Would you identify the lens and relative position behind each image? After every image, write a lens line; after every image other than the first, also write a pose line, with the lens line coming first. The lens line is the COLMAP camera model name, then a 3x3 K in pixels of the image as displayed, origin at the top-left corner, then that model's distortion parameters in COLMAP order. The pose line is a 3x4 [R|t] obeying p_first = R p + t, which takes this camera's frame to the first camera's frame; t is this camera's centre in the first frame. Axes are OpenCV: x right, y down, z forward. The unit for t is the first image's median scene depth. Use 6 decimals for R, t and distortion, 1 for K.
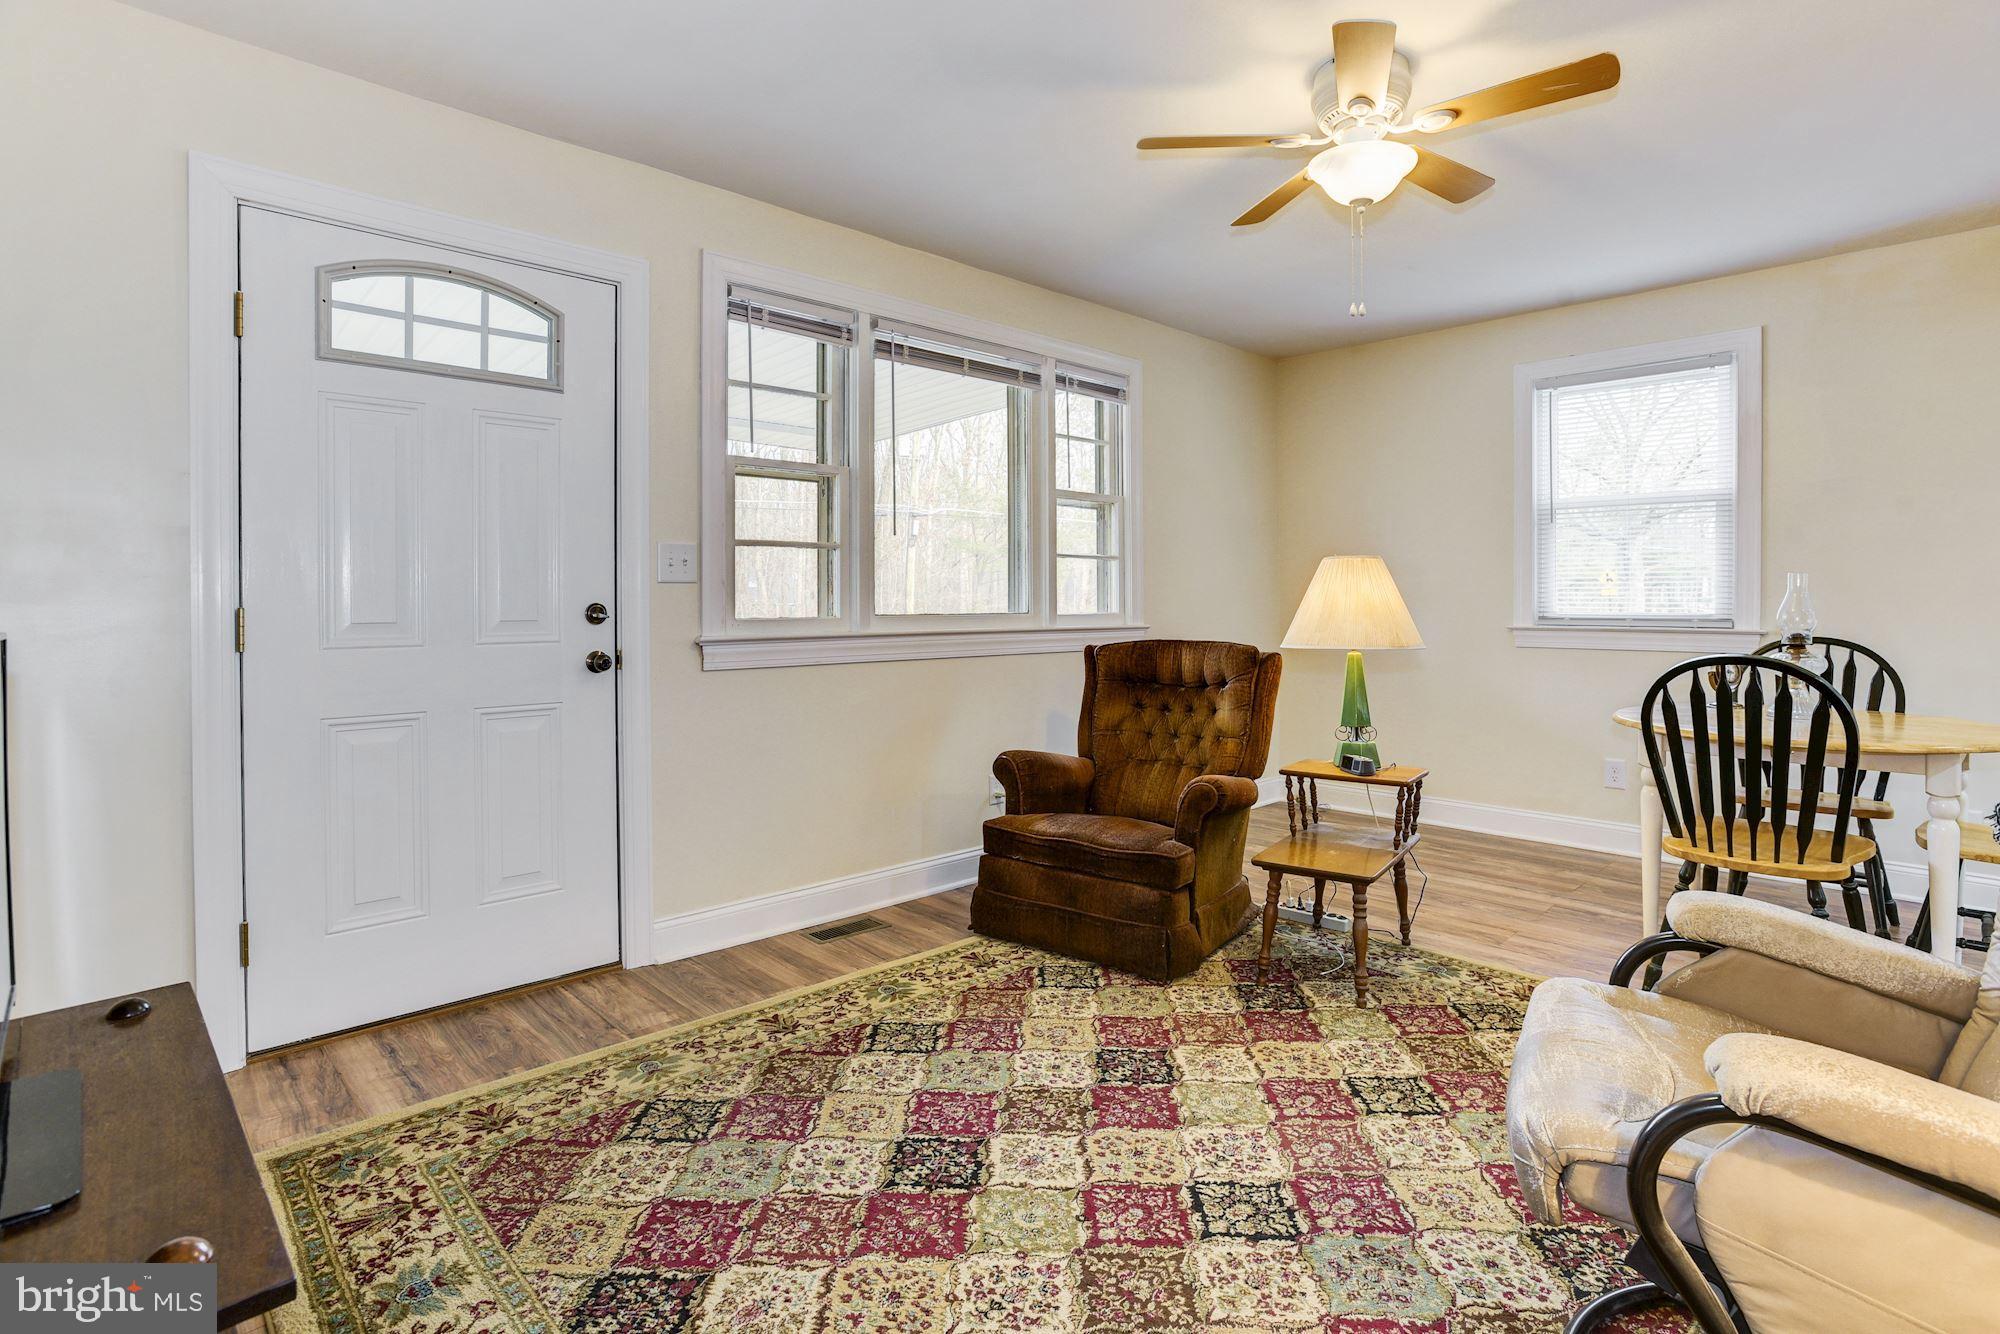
lens RADIAL K [[968.7, 0, 1002.8], [0, 968.7, 604.8], [0, 0, 1]] dist [-0.042286, 0.023078]
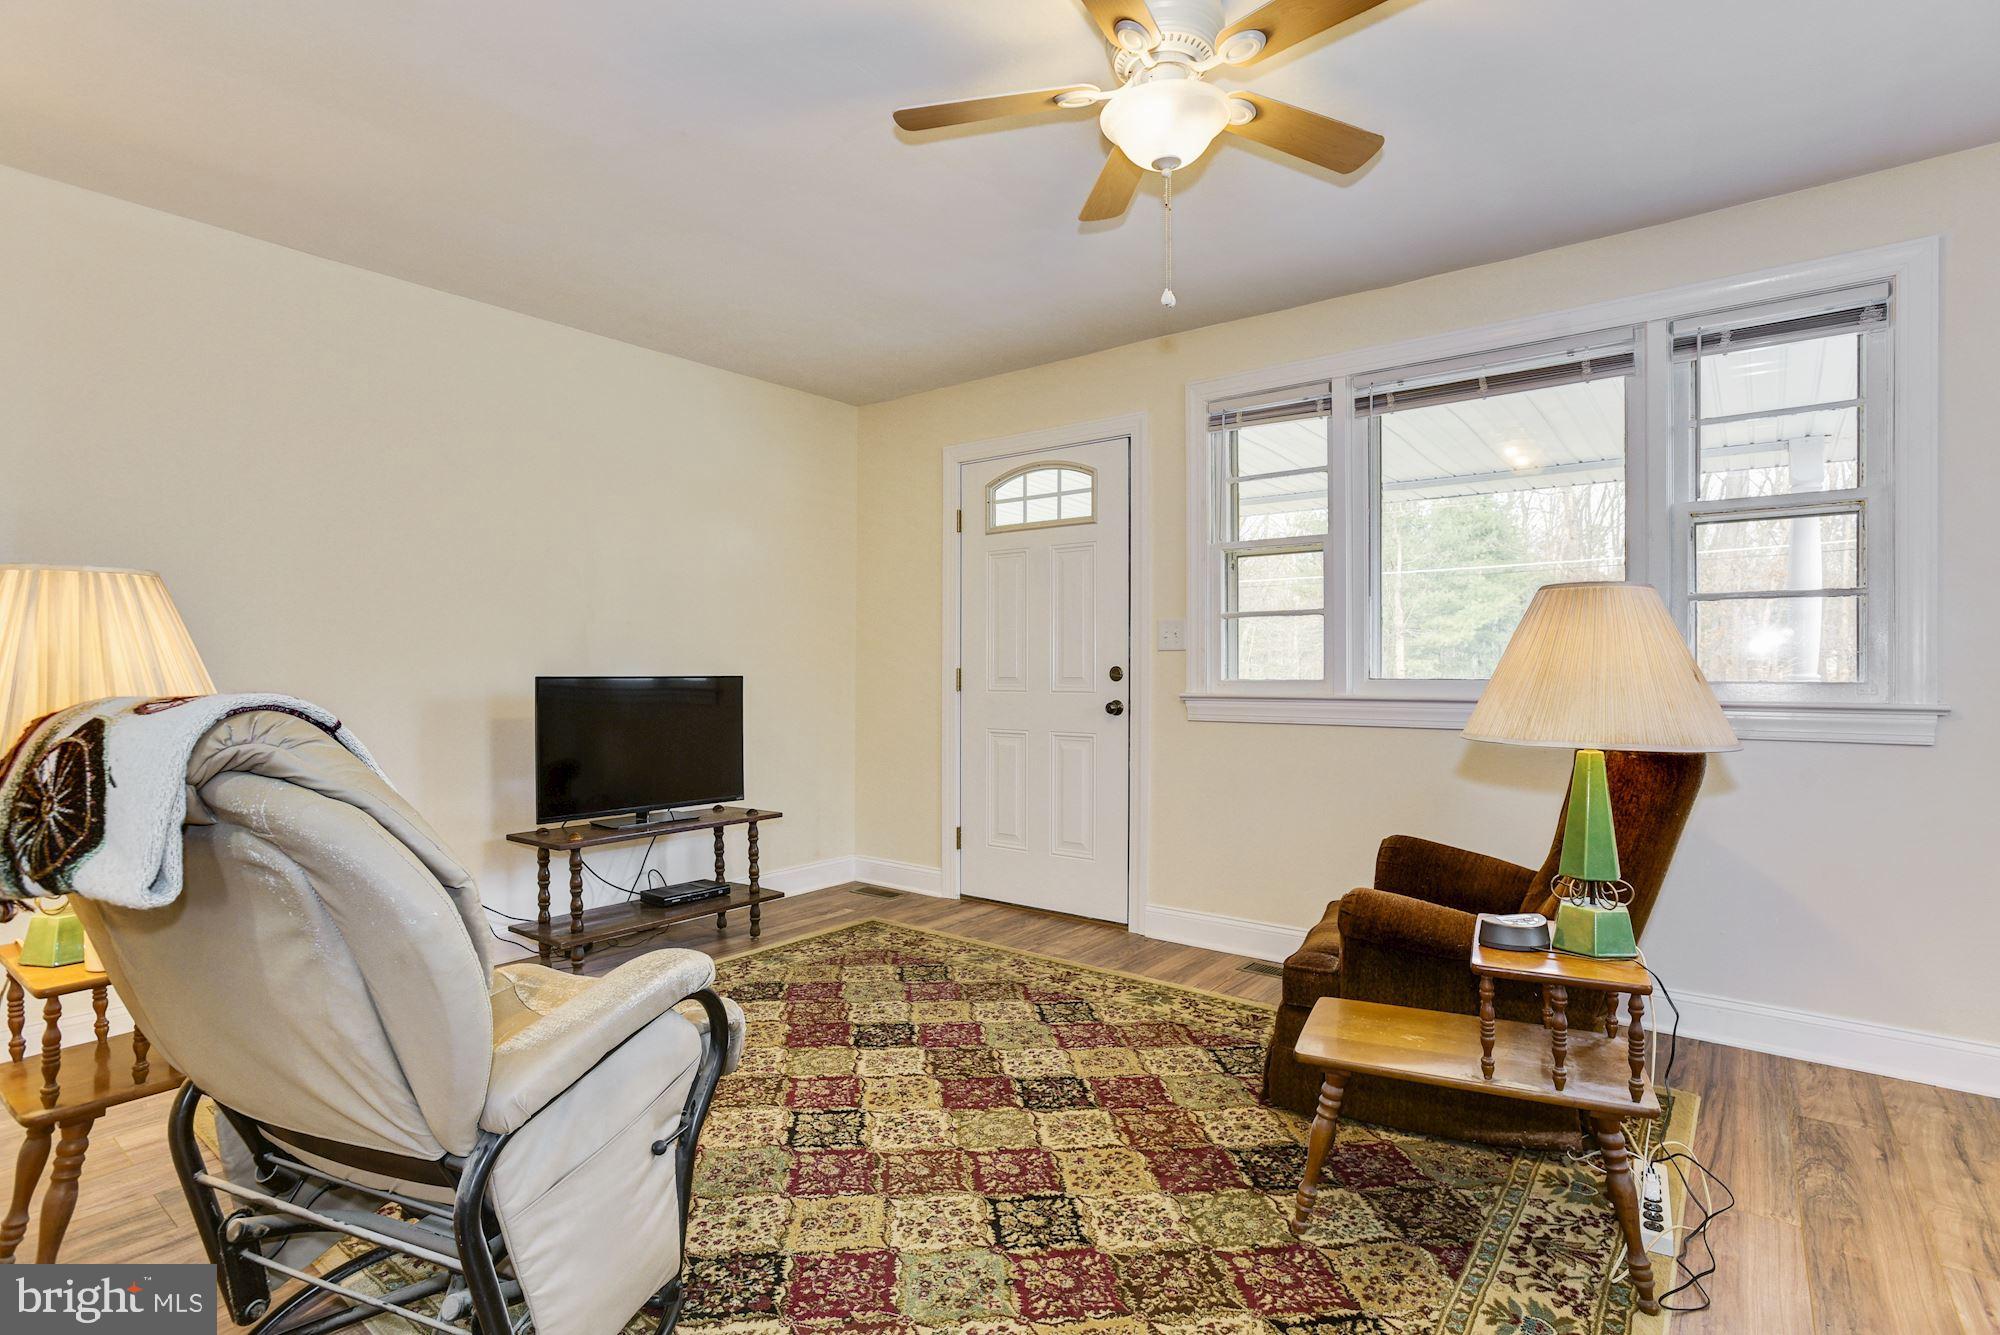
lens RADIAL K [[968.7, 0, 1057.6], [0, 968.7, 674.5], [0, 0, 1]] dist [-0.042286, 0.023078]
pose [[0.194012, 0.007573, -0.980970, 1.074162], [-0.005922, 0.999961, 0.006548, 0.002128], [0.980981, 0.004539, 0.194049, 0.710342]]
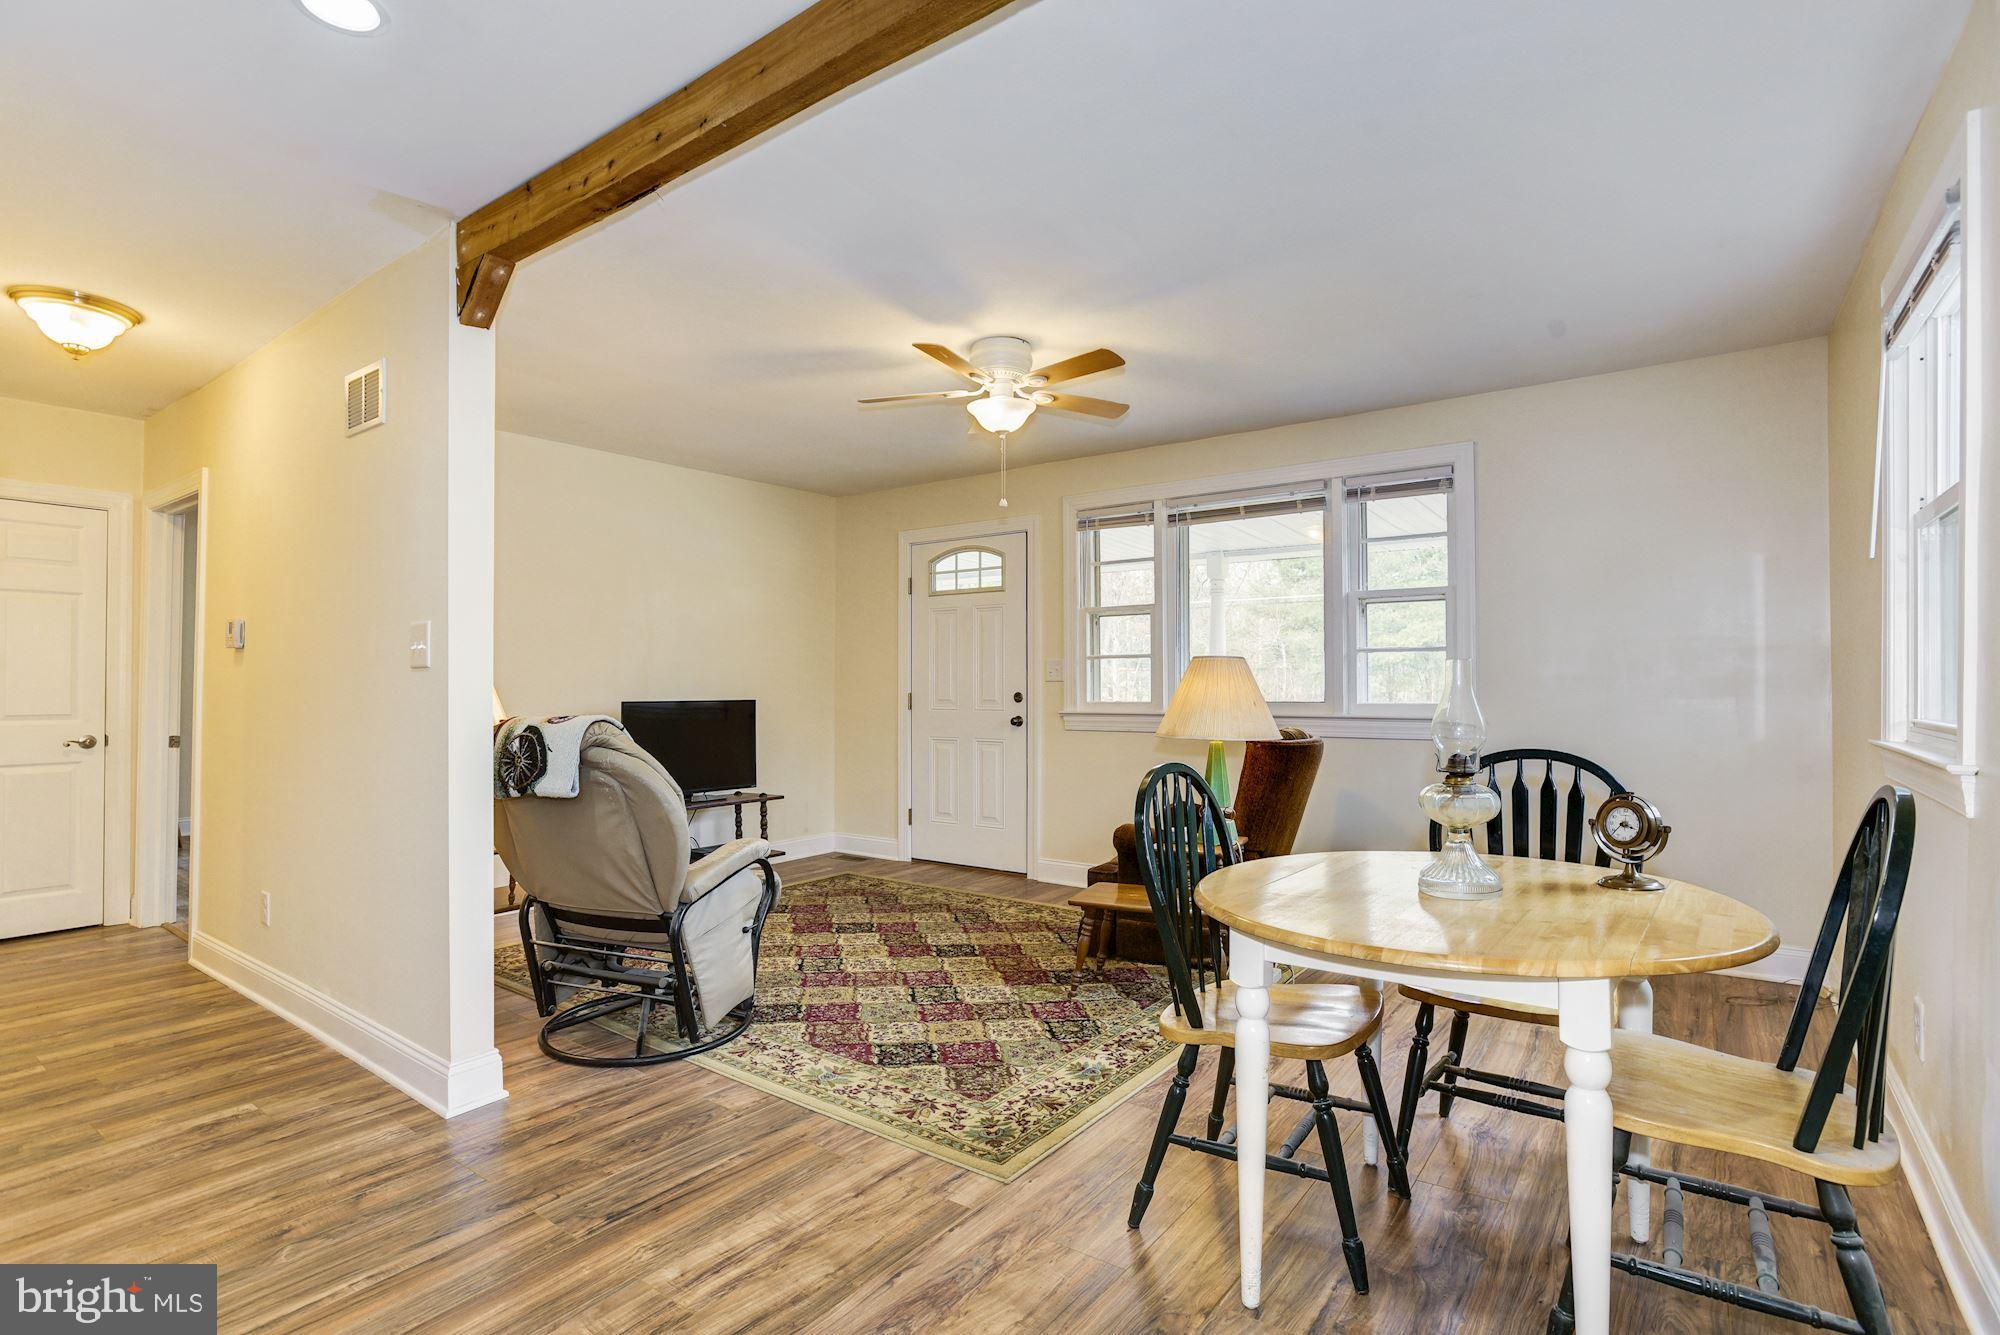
lens RADIAL K [[968.7, 0, 1025.9], [0, 968.7, 681.2], [0, 0, 1]] dist [-0.042286, 0.023078]
pose [[0.187580, -0.001397, -0.982248, 1.760019], [-0.003798, 0.999990, -0.002148, -0.022501], [0.982242, 0.004134, 0.187573, 0.706040]]
